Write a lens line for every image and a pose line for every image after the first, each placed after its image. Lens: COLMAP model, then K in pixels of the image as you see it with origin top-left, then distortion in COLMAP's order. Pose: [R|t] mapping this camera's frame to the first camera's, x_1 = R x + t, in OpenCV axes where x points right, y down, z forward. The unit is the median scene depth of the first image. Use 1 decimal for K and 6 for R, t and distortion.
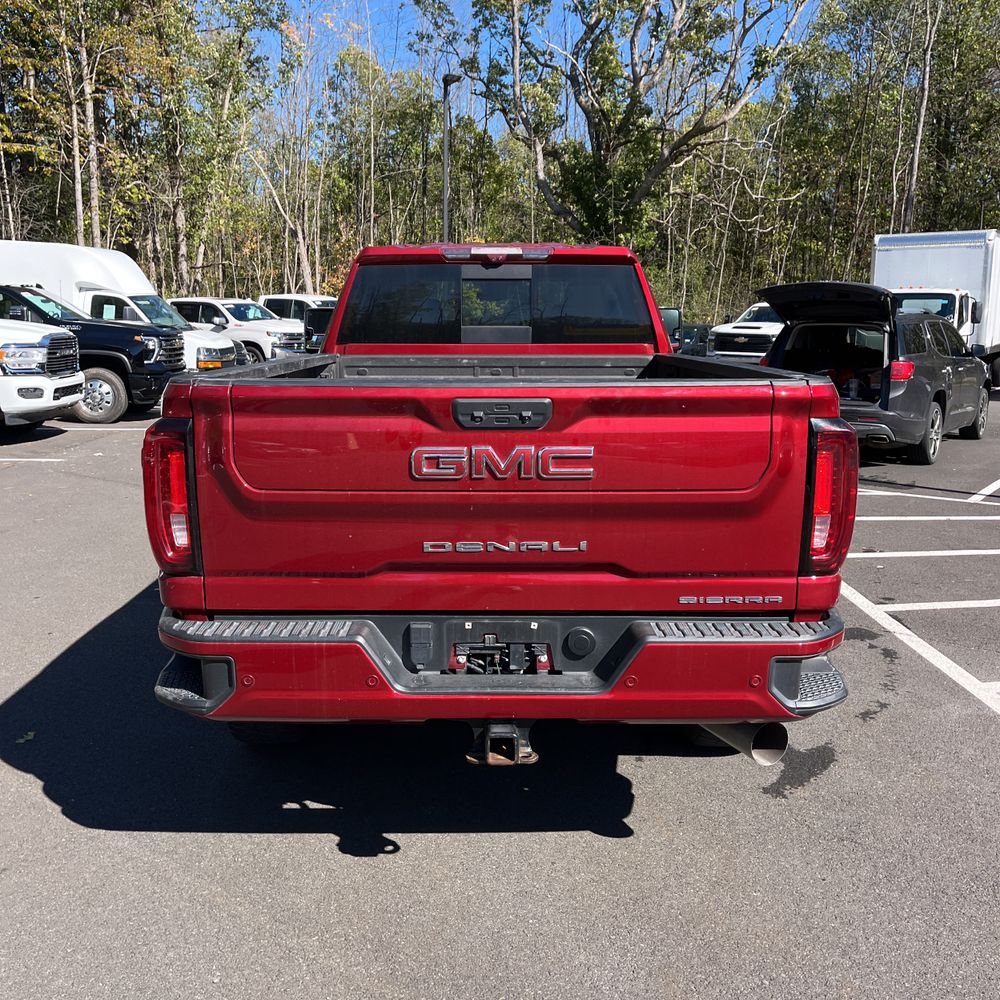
lens RADIAL K [[1016.2, 0, 499.5], [0, 1016.2, 496.1], [0, 0, 1]] dist [0.041202, -0.033088]
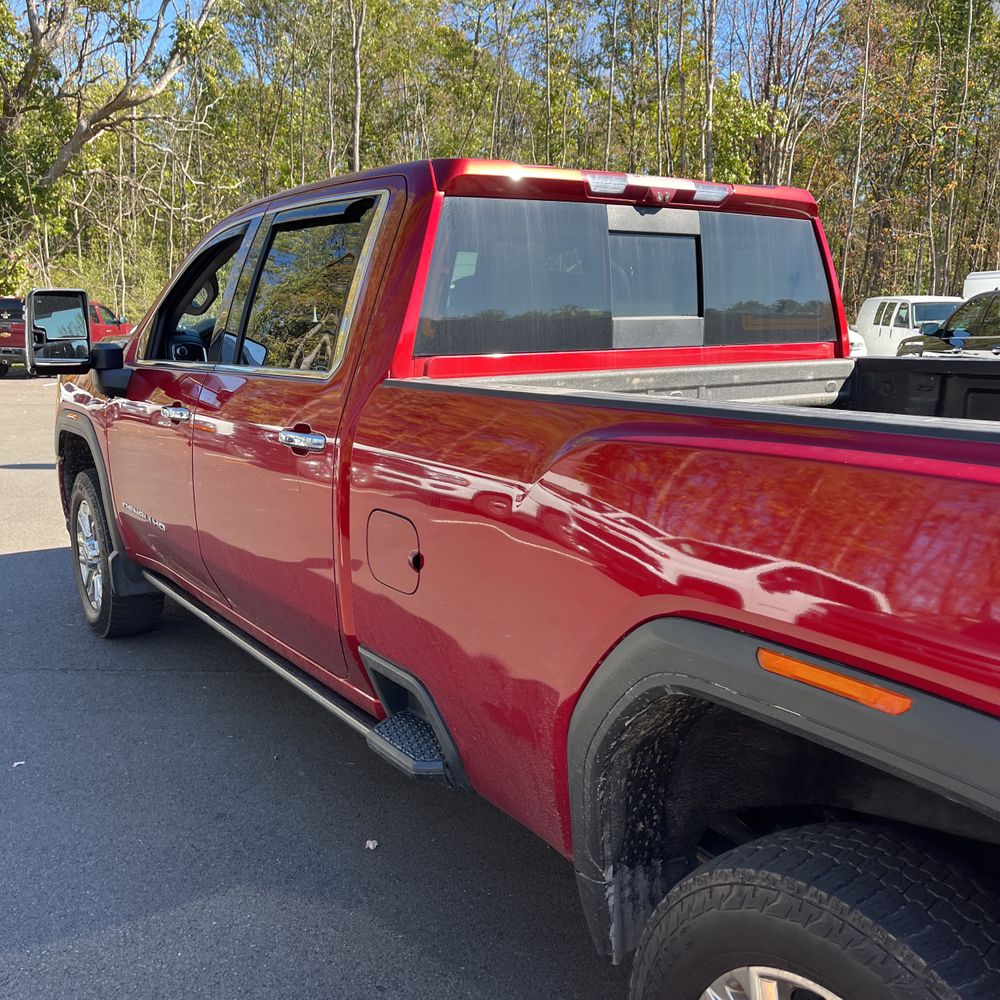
lens RADIAL K [[991.6, 0, 502.6], [0, 991.6, 496.0], [0, 0, 1]] dist [0.119014, -0.169420]
pose [[0.823885, -0.108015, 0.556369, -0.737558], [0.104798, 0.993777, 0.037747, -0.182012], [-0.556984, 0.027207, 0.830077, 1.093469]]
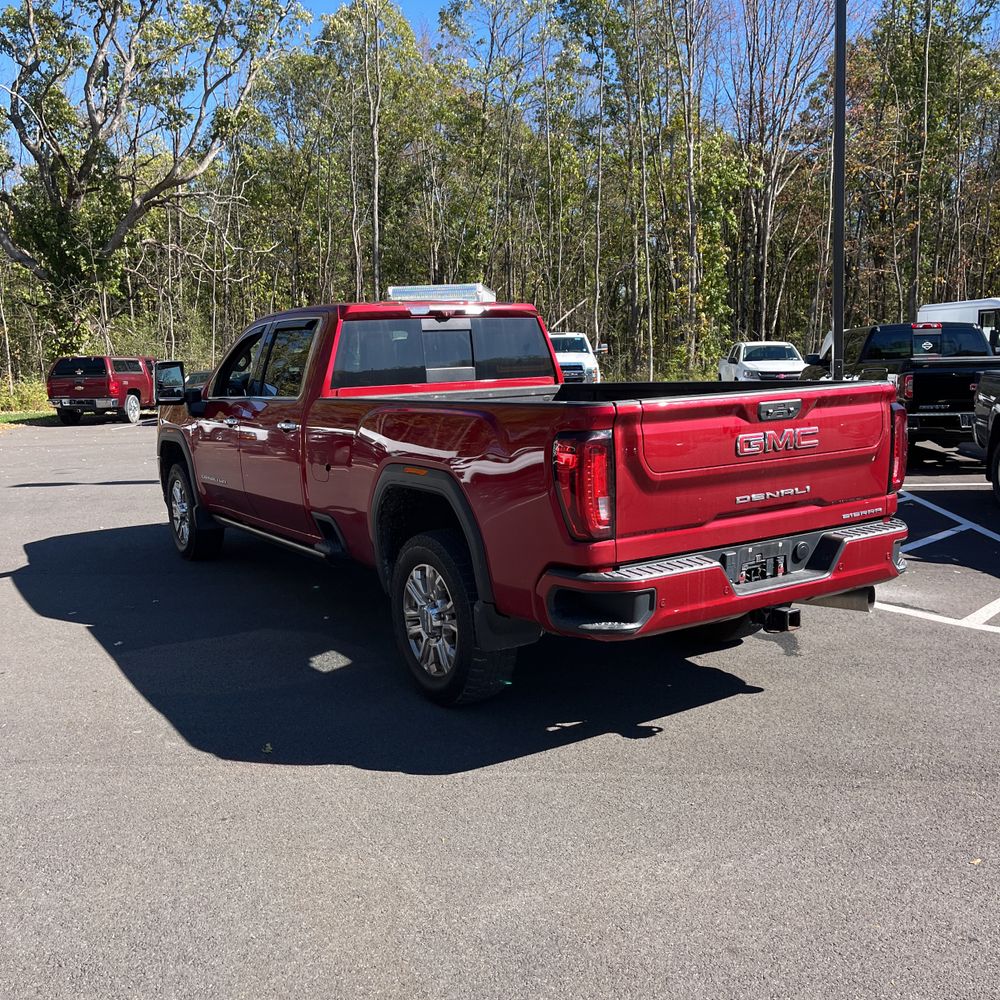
lens RADIAL K [[1005.2, 0, 495.1], [0, 1005.2, 501.1], [0, 0, 1]] dist [0.077027, -0.101667]
pose [[0.846723, -0.110151, 0.520506, -1.139914], [0.129969, 0.991517, -0.001596, 0.005631], [-0.515914, 0.069001, 0.853857, -0.116677]]
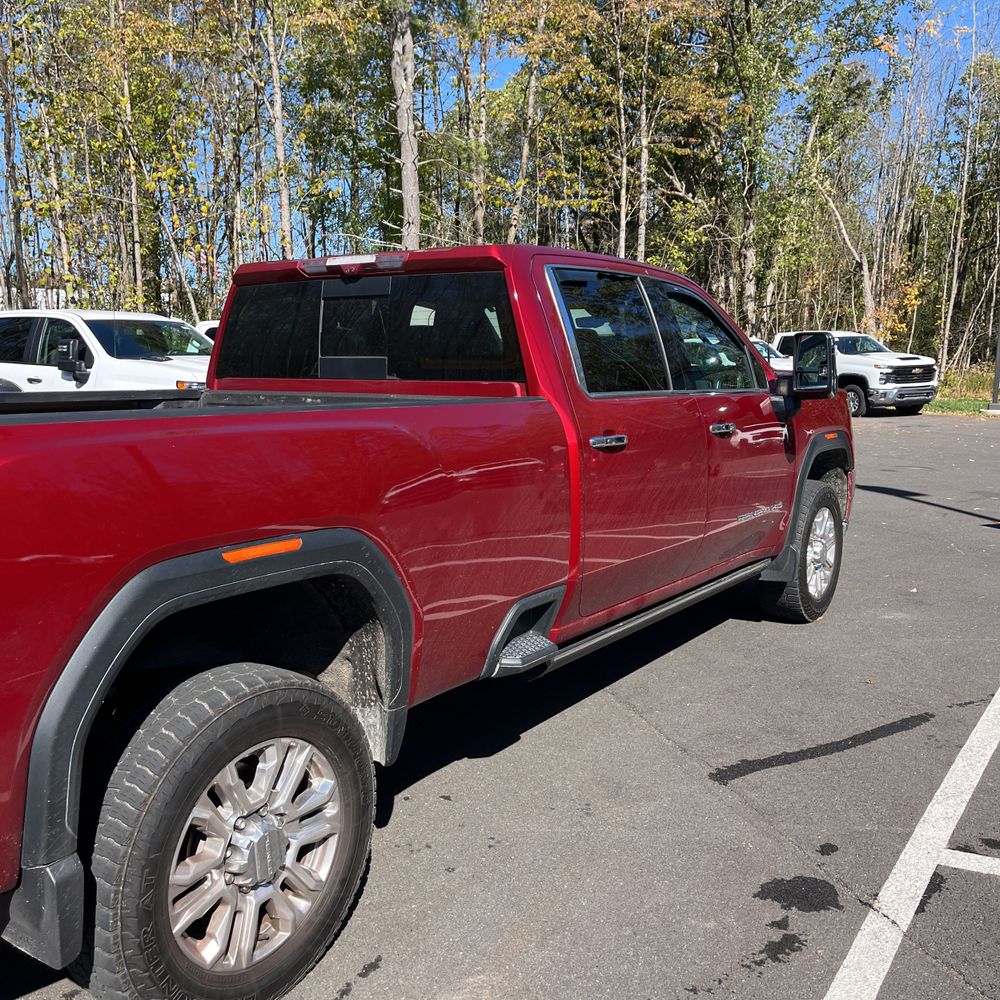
lens RADIAL K [[1009.8, 0, 477.9], [0, 1009.8, 500.7], [0, 0, 1]] dist [0.066433, -0.038974]
pose [[0.818229, 0.077925, -0.569587, 0.990897], [-0.097099, 0.995269, -0.003324, -0.122122], [0.566633, 0.058026, 0.821924, 0.805918]]
